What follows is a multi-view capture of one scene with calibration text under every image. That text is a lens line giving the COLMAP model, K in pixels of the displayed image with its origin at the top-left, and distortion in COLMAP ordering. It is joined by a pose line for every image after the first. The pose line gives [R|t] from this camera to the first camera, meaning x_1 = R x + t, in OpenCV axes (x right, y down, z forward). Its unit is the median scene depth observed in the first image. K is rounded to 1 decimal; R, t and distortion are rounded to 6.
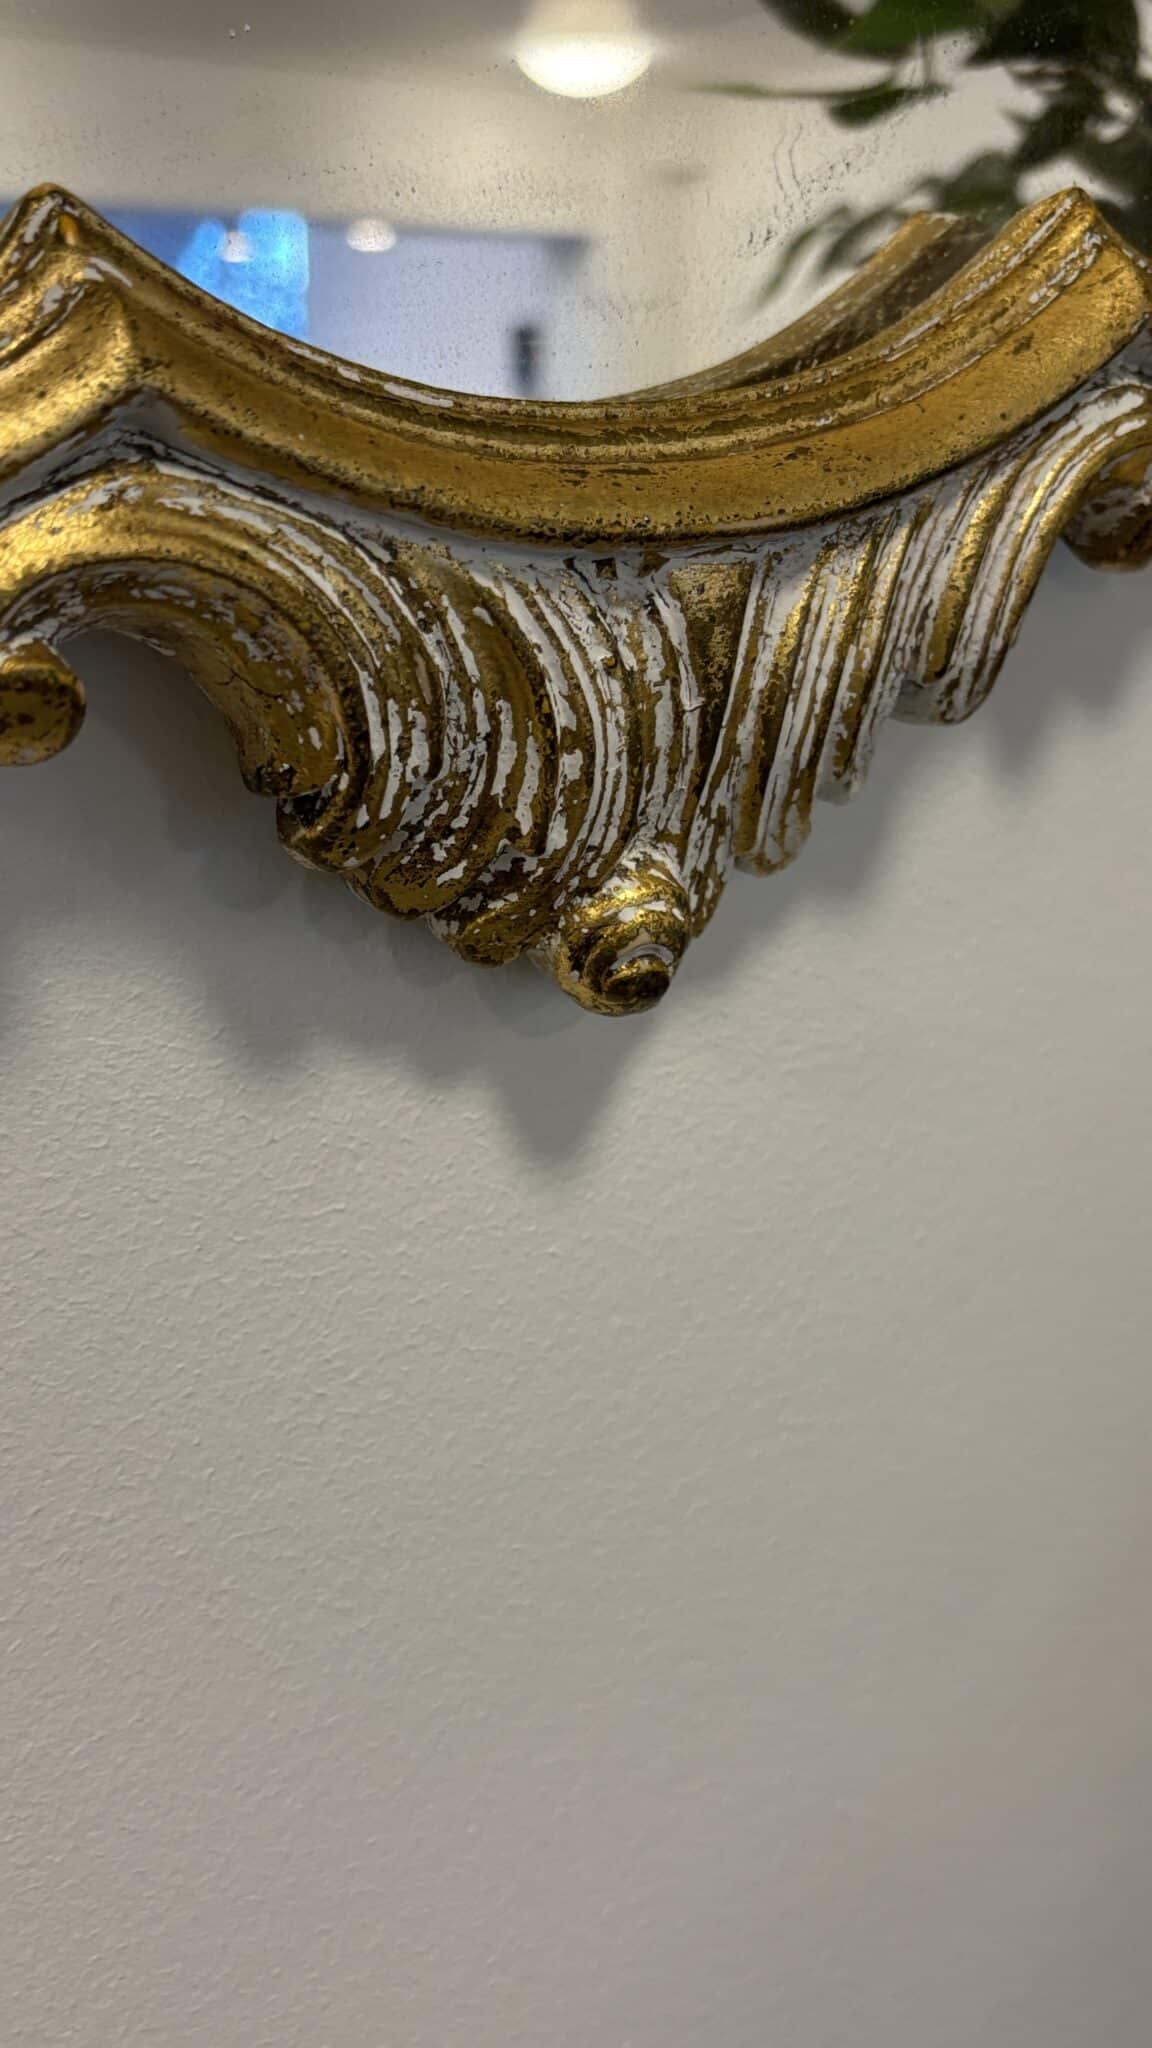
lens RADIAL K [[1955.8, 0, 566.3], [0, 1955.8, 1029.0], [0, 0, 1]] dist [0.056759, 0.000000]
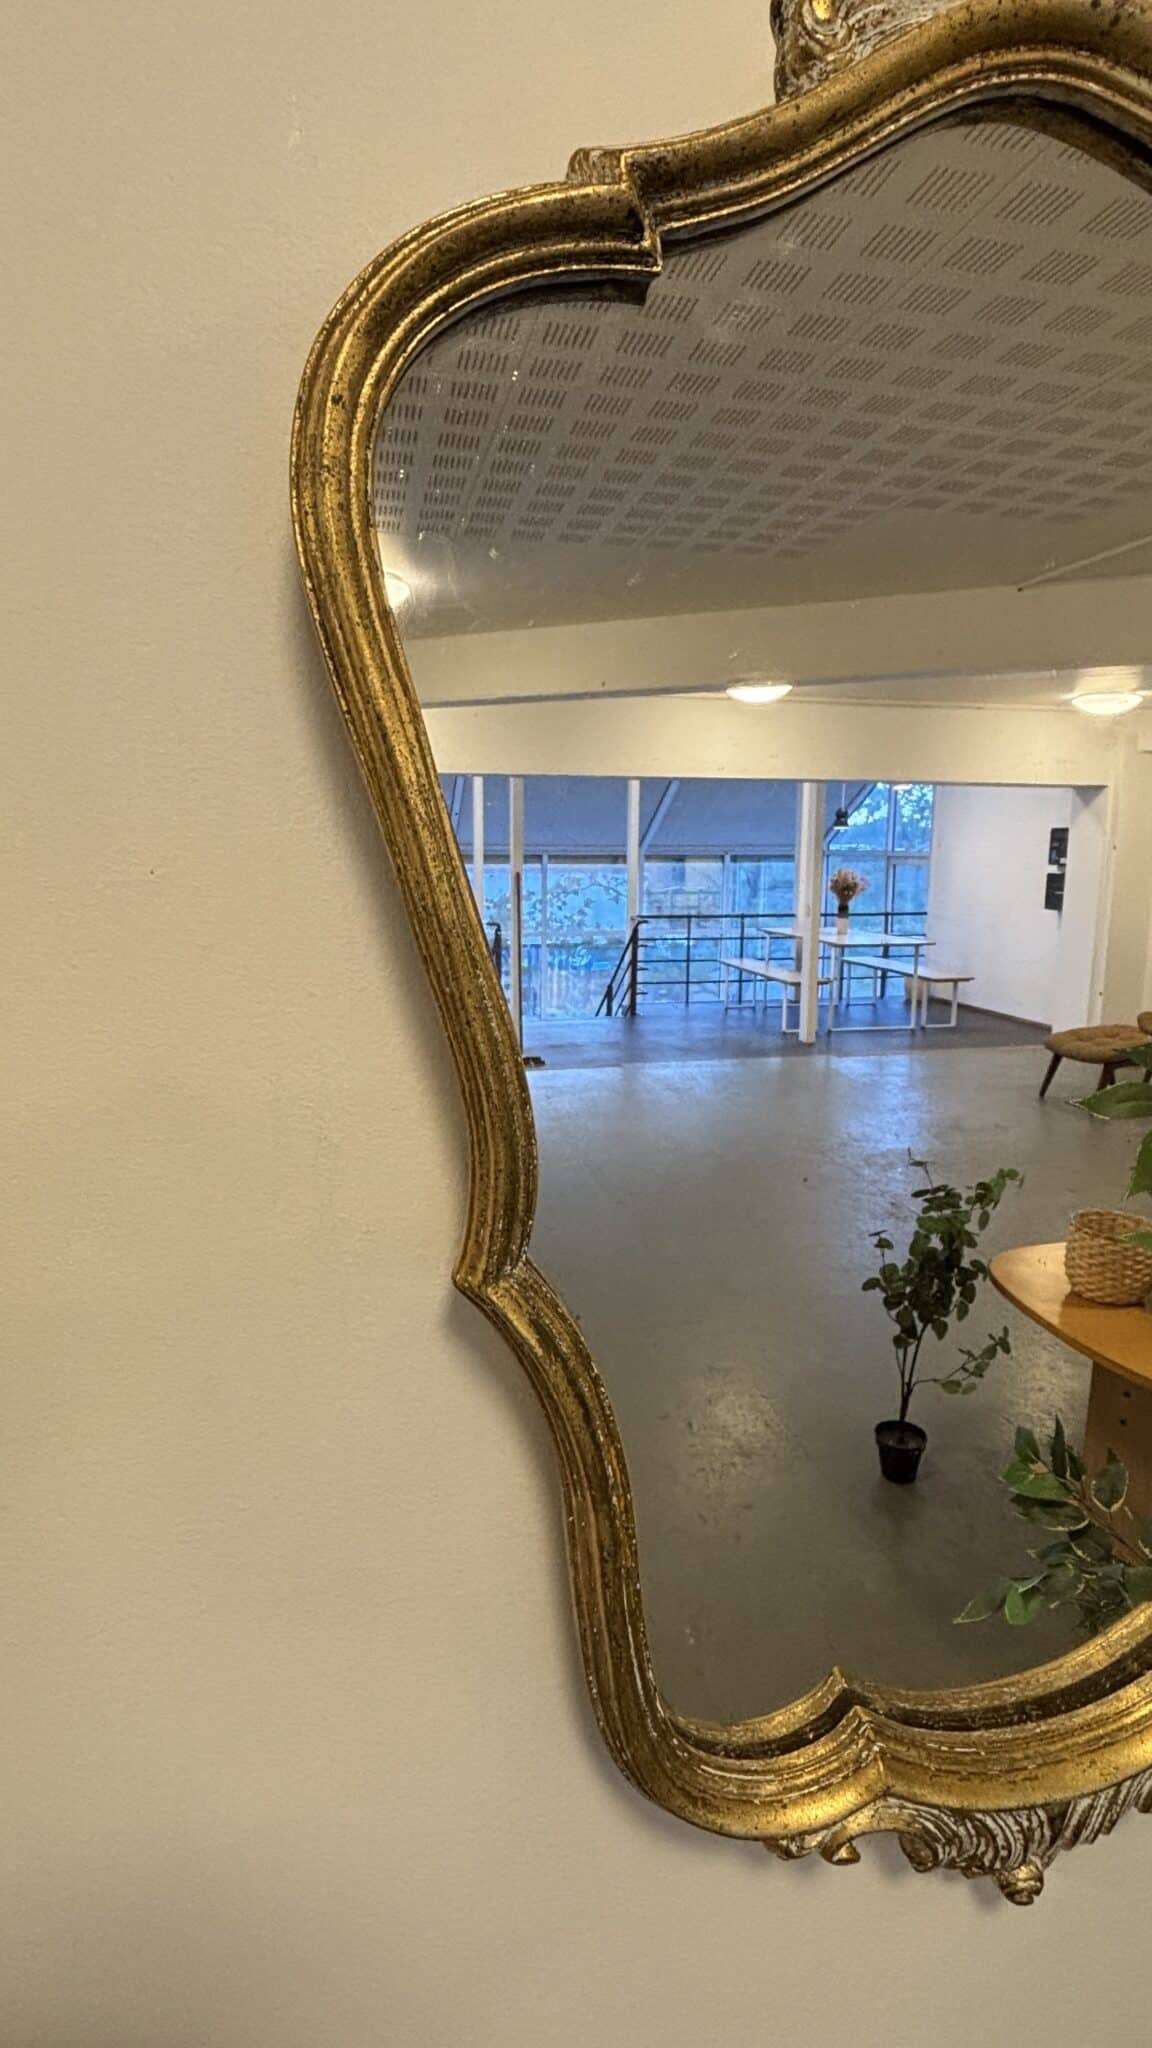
lens RADIAL K [[1068.3, 0, 587.7], [0, 1068.3, 1004.4], [0, 0, 1]] dist [0.006572, 0.000659]
pose [[0.909158, 0.090242, -0.406556, -0.025836], [-0.135981, 0.987059, -0.084993, -1.216617], [0.393625, 0.132556, 0.909664, -1.021453]]
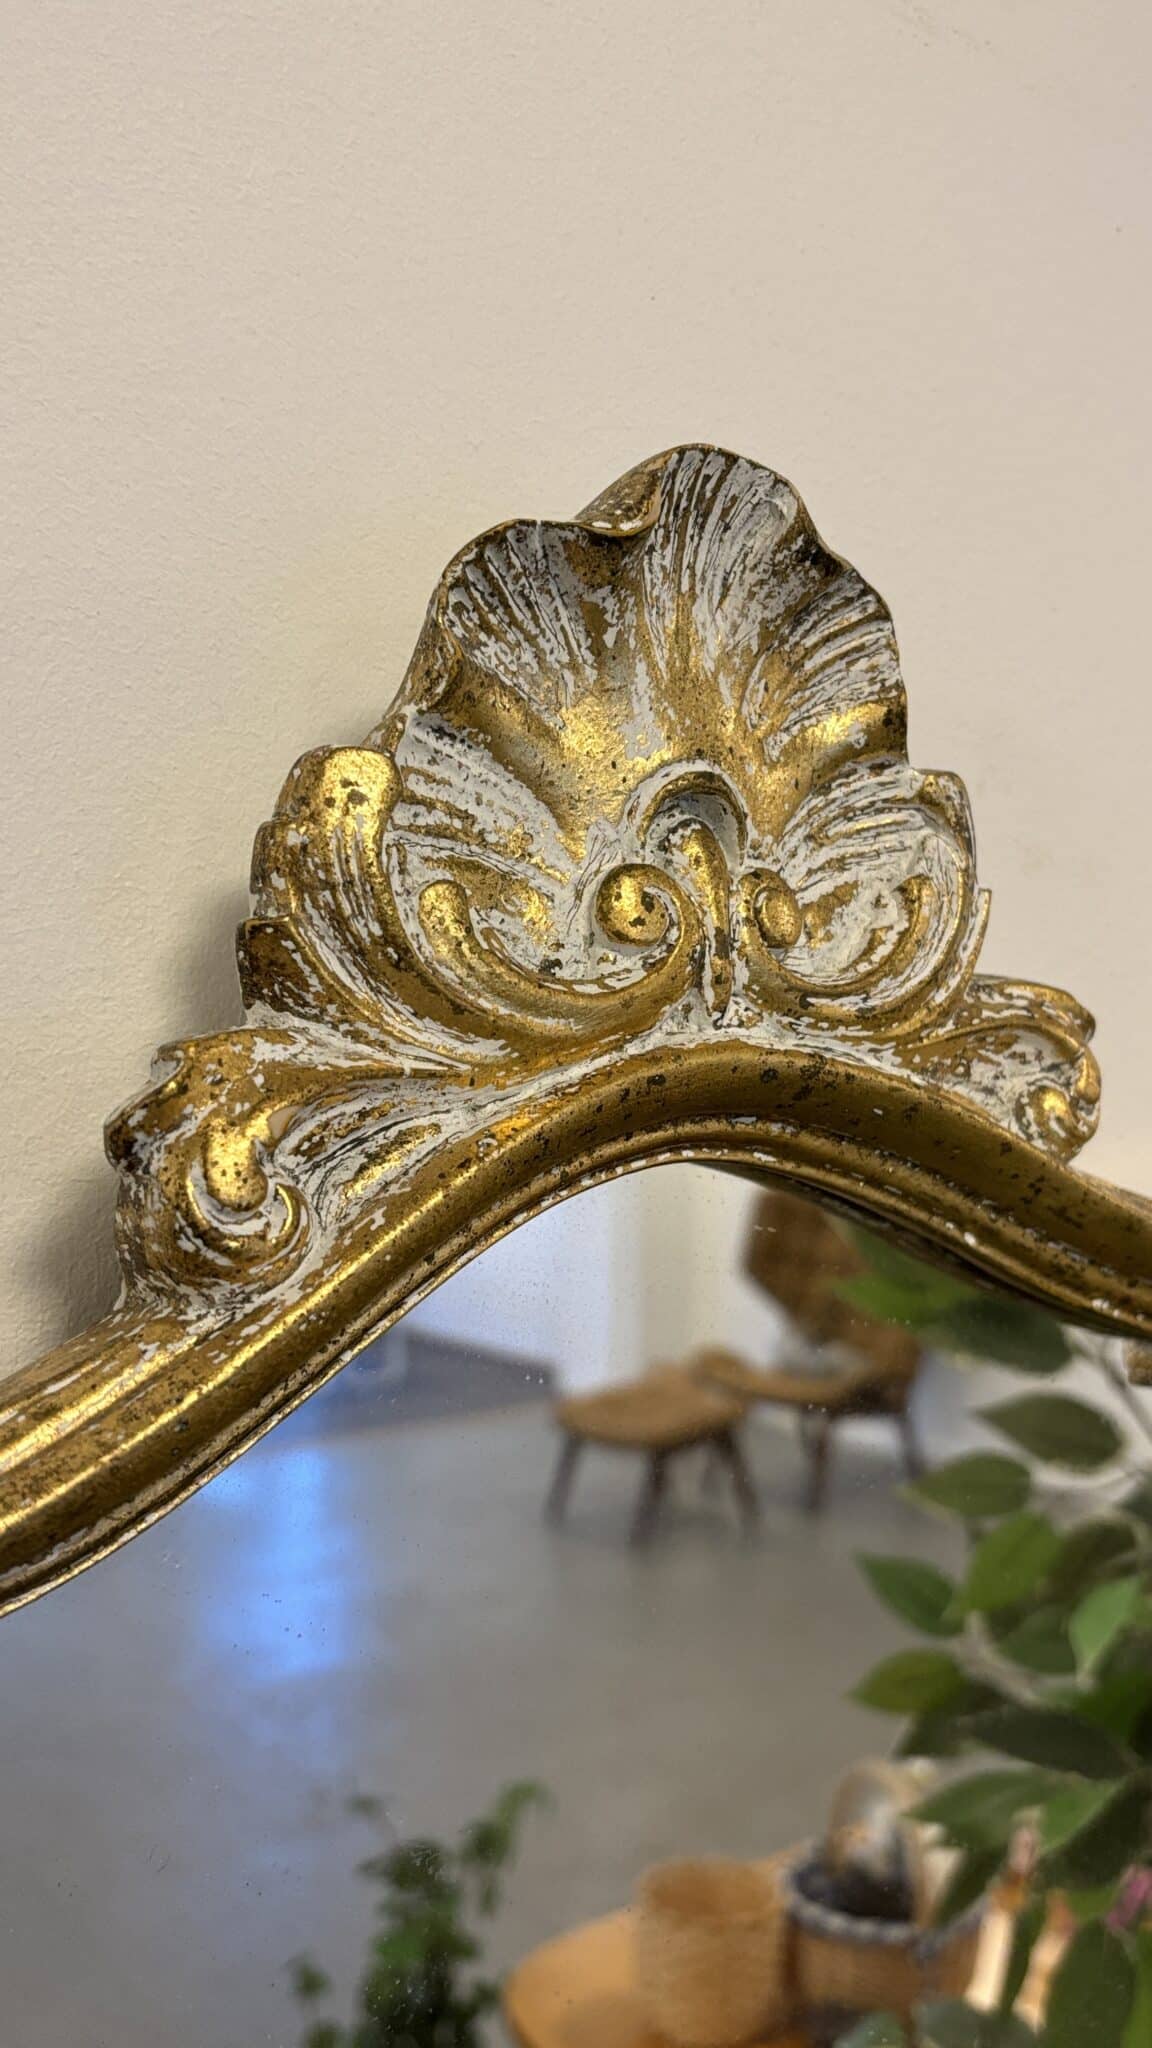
lens RADIAL K [[1955.8, 0, 505.0], [0, 1955.8, 1074.9], [0, 0, 1]] dist [0.056759, 0.000000]
pose [[0.998673, 0.035906, -0.036921, -0.220889], [-0.043272, 0.973747, -0.223483, -2.338143], [0.027927, 0.224784, 0.974008, -0.883805]]
